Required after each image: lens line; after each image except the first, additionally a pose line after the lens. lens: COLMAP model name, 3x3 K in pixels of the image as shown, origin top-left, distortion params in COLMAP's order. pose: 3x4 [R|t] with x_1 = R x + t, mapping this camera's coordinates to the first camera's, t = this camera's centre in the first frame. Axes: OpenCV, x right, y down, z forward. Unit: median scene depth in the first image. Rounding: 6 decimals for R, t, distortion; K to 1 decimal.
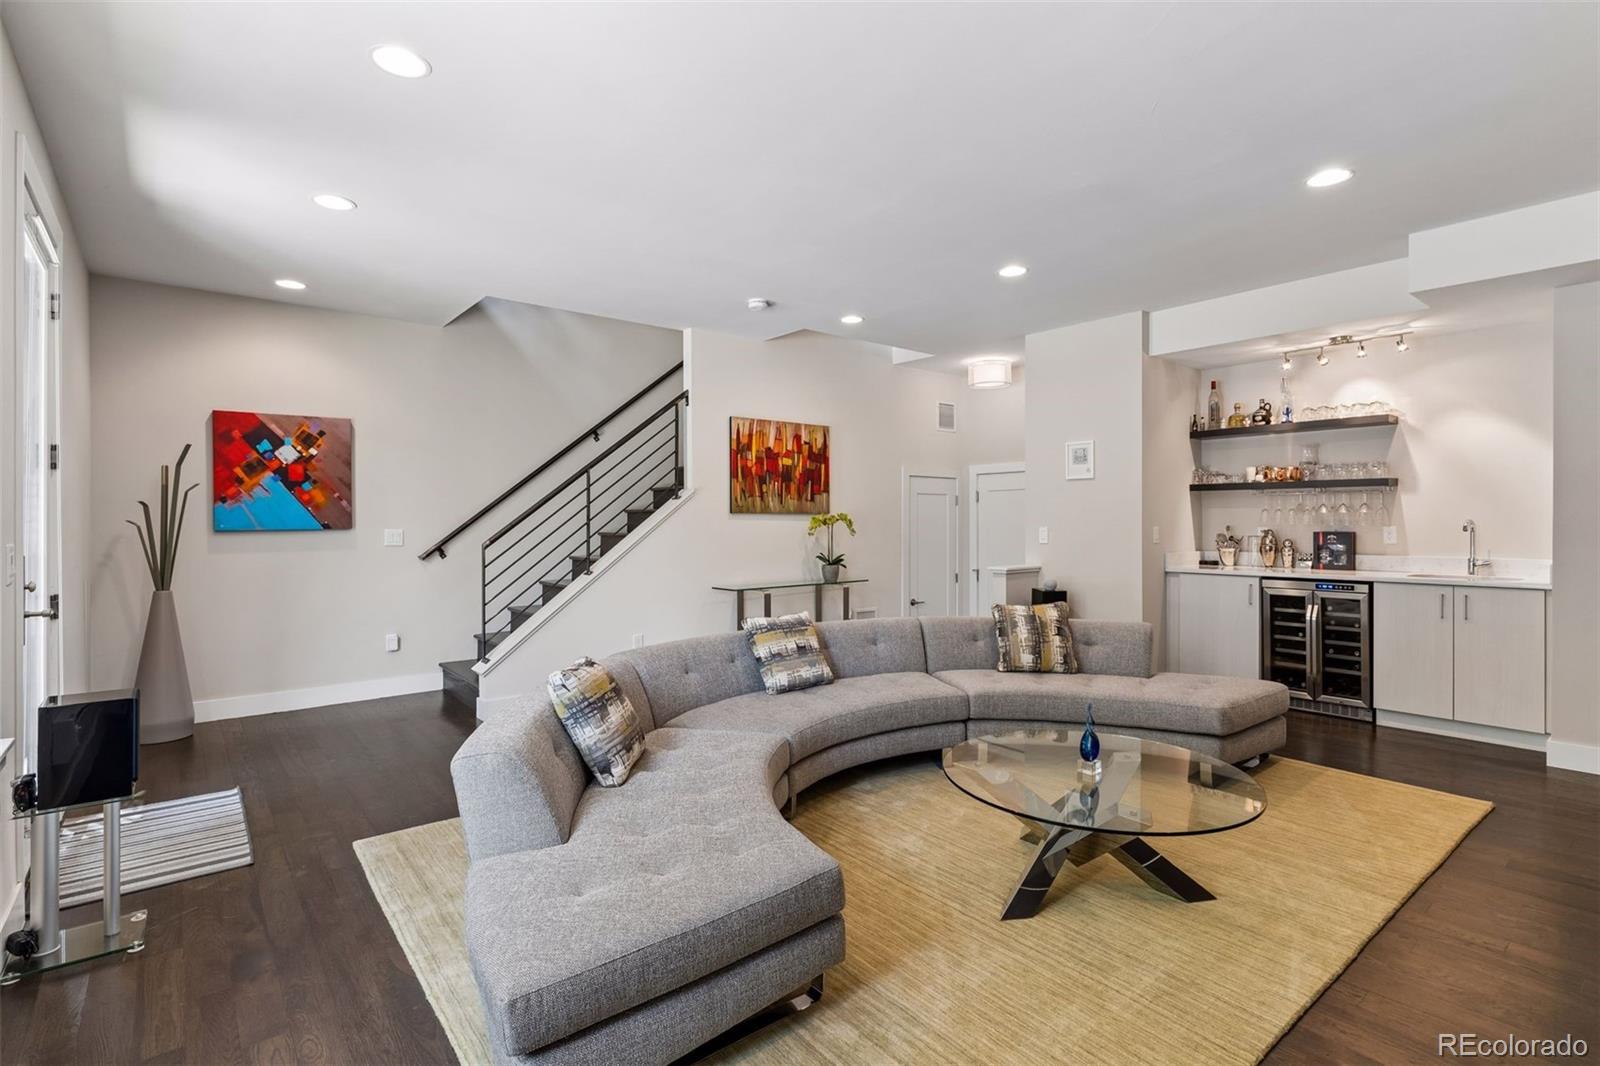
lens RADIAL K [[773.9, 0, 802.7], [0, 773.9, 521.8], [0, 0, 1]] dist [0.000212, -0.000504]
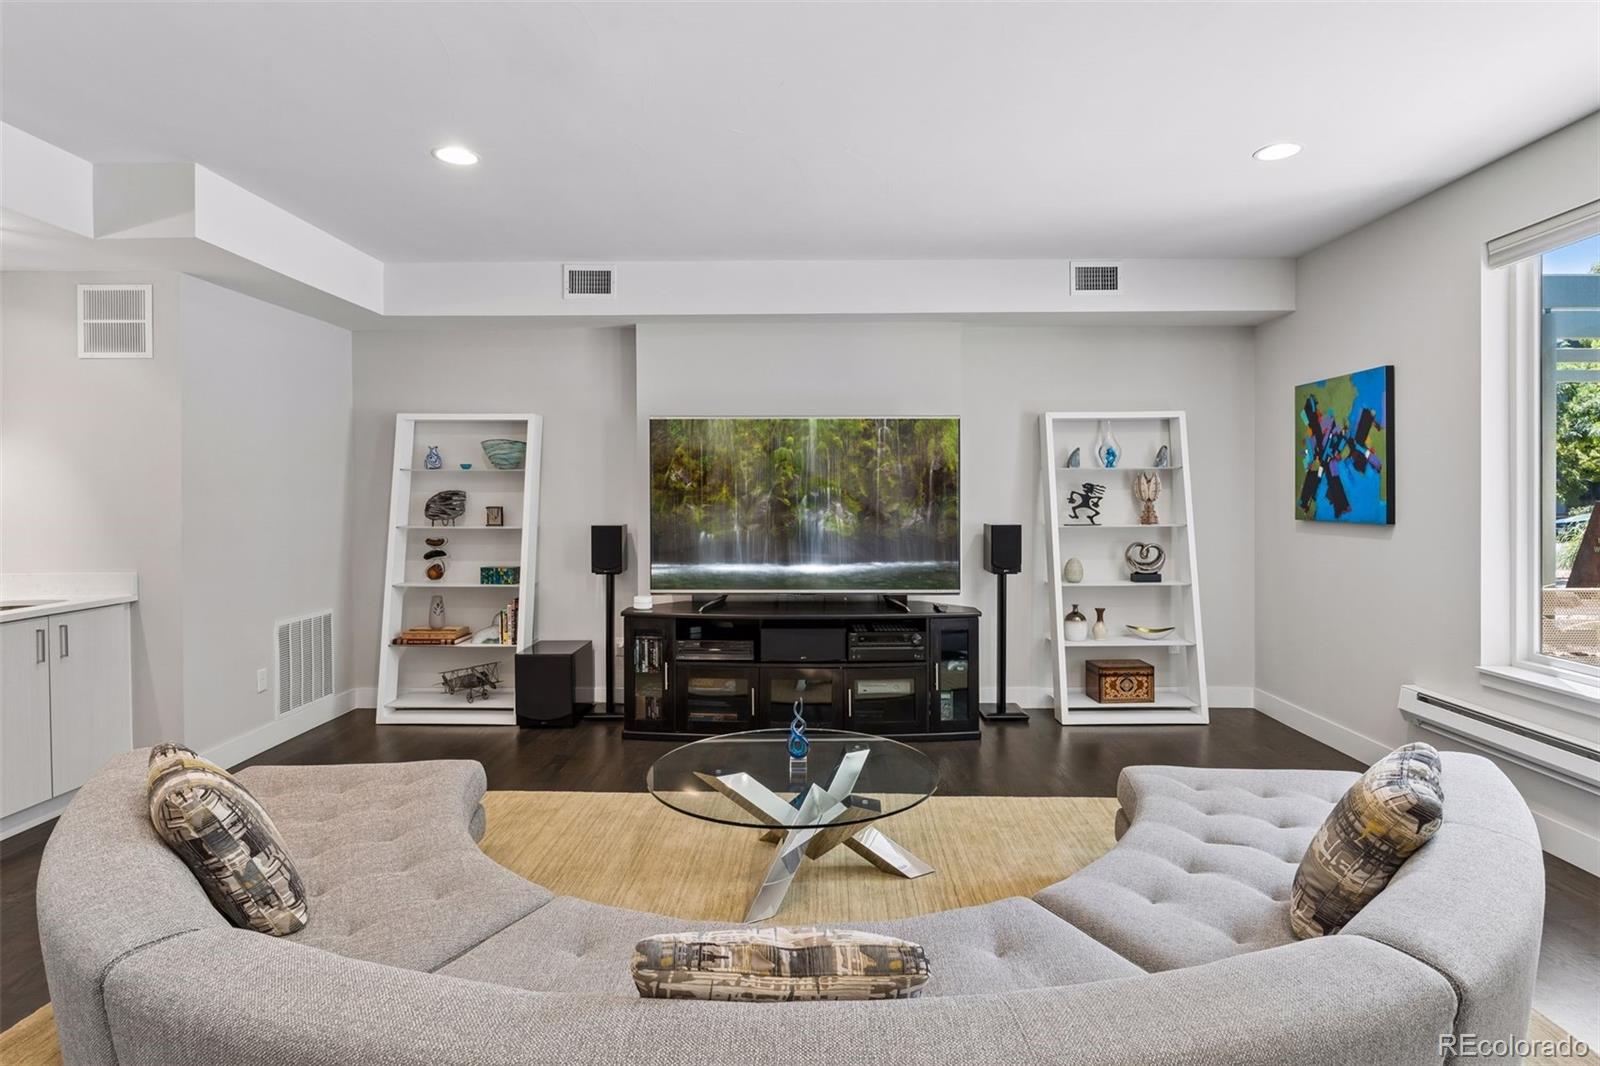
lens RADIAL K [[823.9, 0, 807.4], [0, 823.9, 509.0], [0, 0, 1]] dist [-0.004122, -0.000102]
pose [[-0.758035, -0.004962, 0.652195, -0.177945], [0.007674, 0.999834, 0.016527, -0.021075], [-0.652169, 0.017533, -0.757871, 0.924346]]
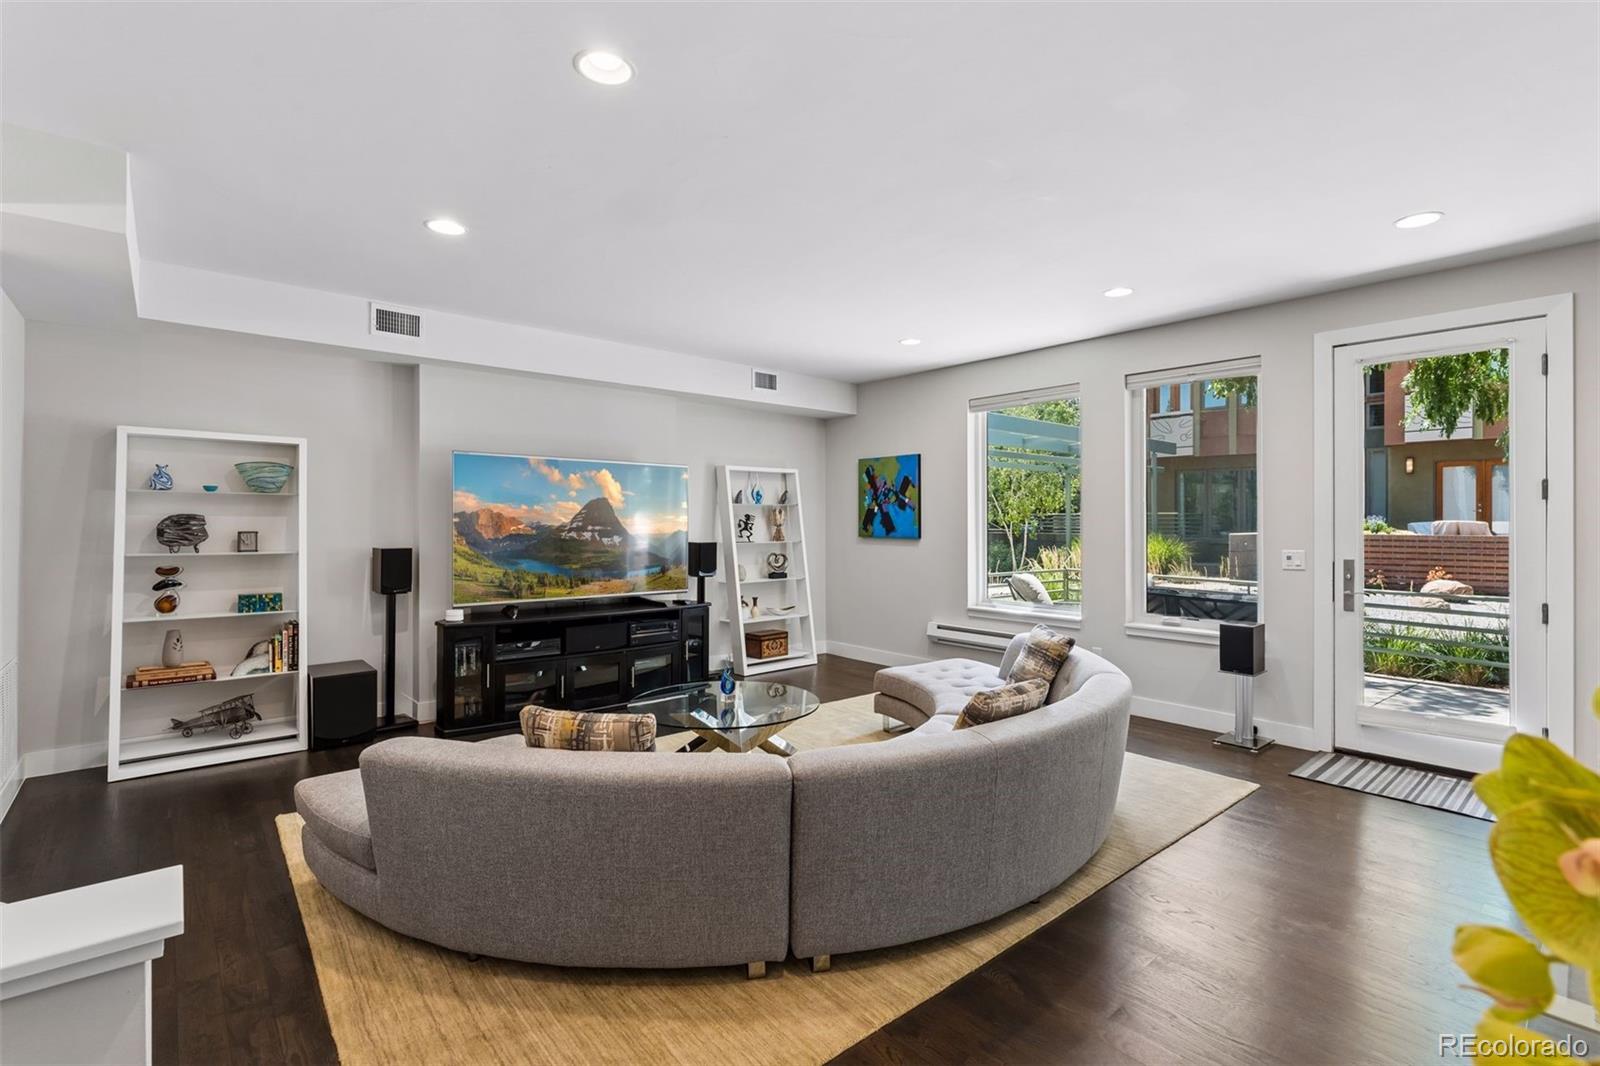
lens RADIAL K [[737.5, 0, 804.0], [0, 737.5, 519.3], [0, 0, 1]] dist [-0.004637, -0.000863]
pose [[-0.999898, 0.001628, -0.014206, 0.120496], [0.001629, 0.999999, -0.000079, -0.023318], [0.014205, -0.000103, -0.999899, 1.268905]]
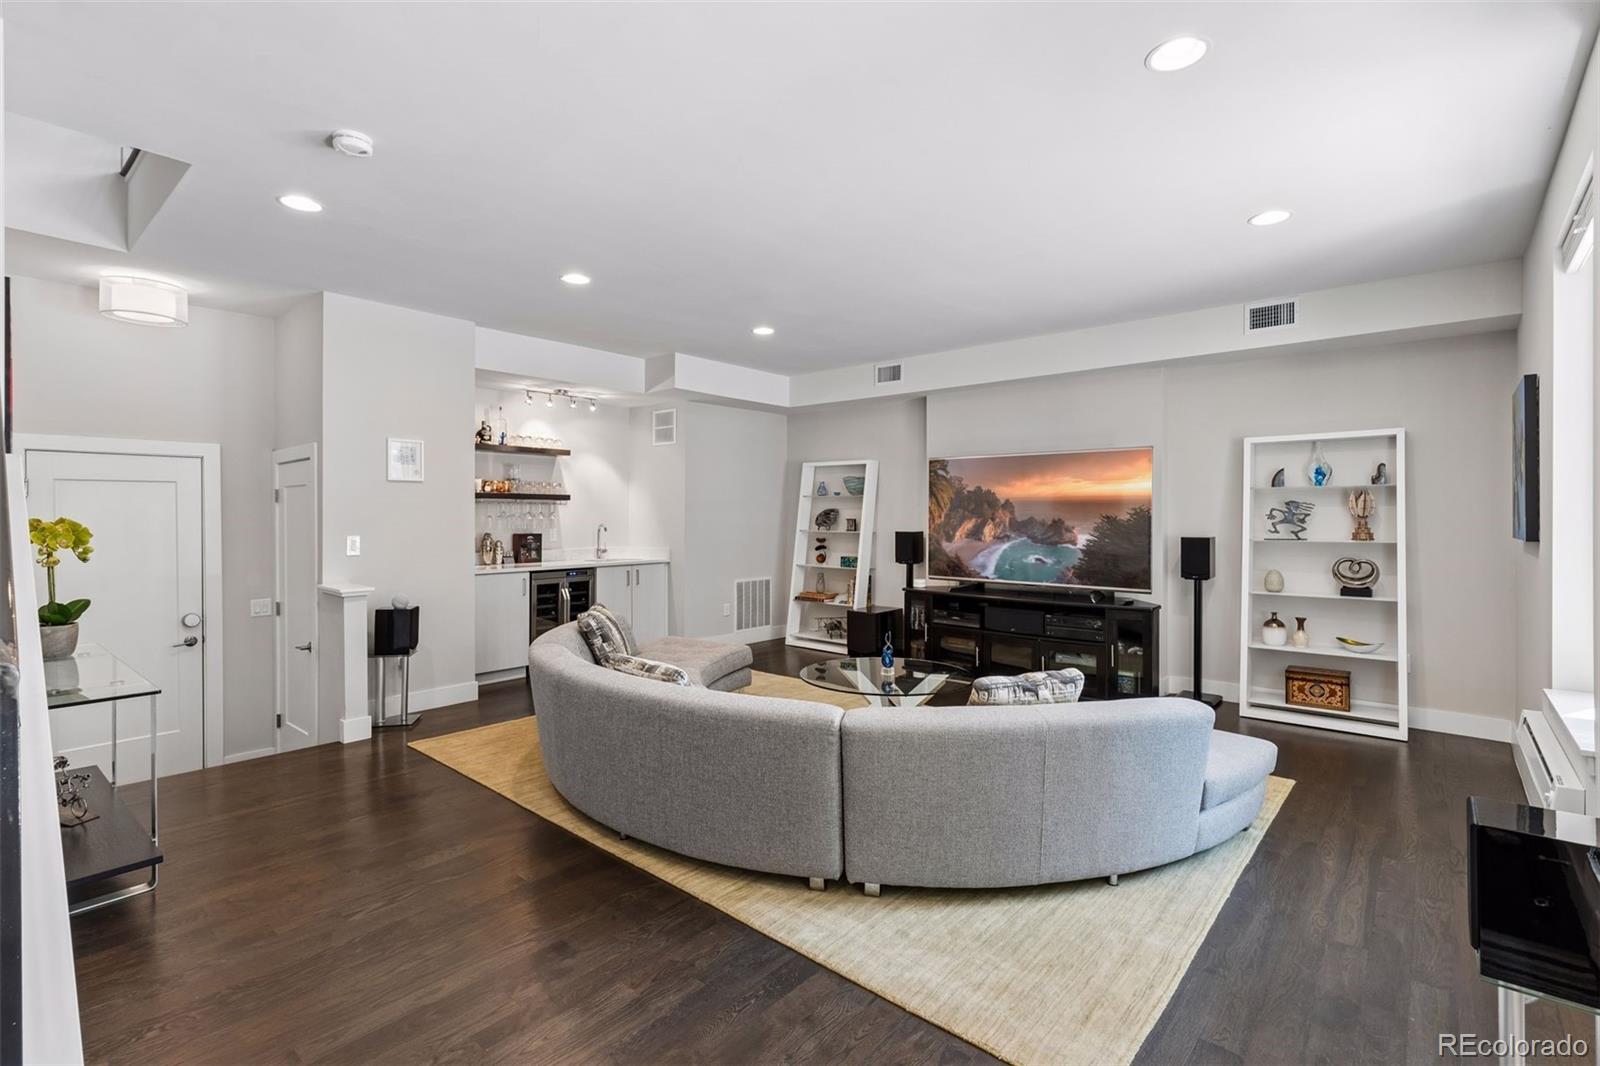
lens RADIAL K [[737.5, 0, 805.2], [0, 737.5, 517.8], [0, 0, 1]] dist [-0.004637, -0.000863]
pose [[-0.160942, -0.000372, 0.986964, -0.615845], [0.002116, 0.999998, 0.000722, -0.013569], [-0.986962, 0.002205, -0.160941, 0.735217]]
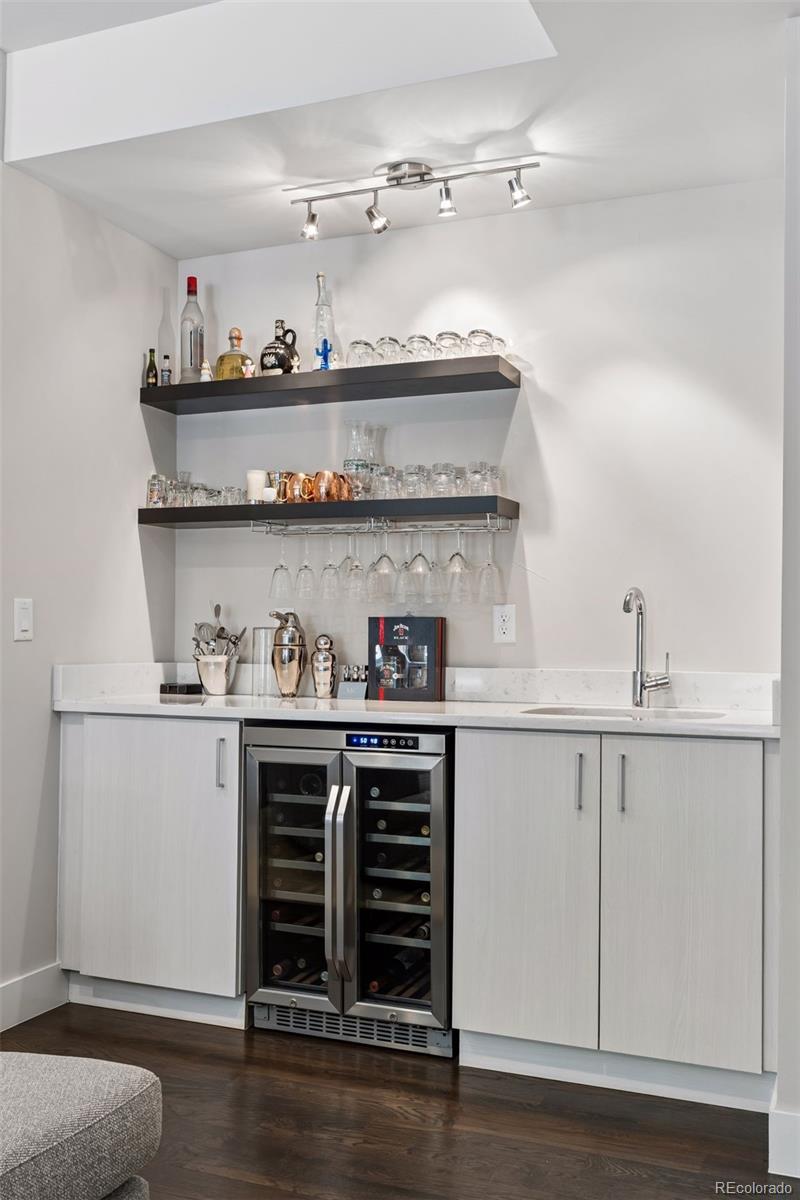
lens RADIAL K [[1155.7, 0, 403.4], [0, 1155.7, 610.3], [0, 0, 1]] dist [0.020481, 0.000000]
pose [[0.882515, 0.024965, 0.469620, 0.364219], [-0.012706, 0.999491, -0.029254, 0.028758], [-0.470112, 0.019850, 0.882384, 0.399293]]
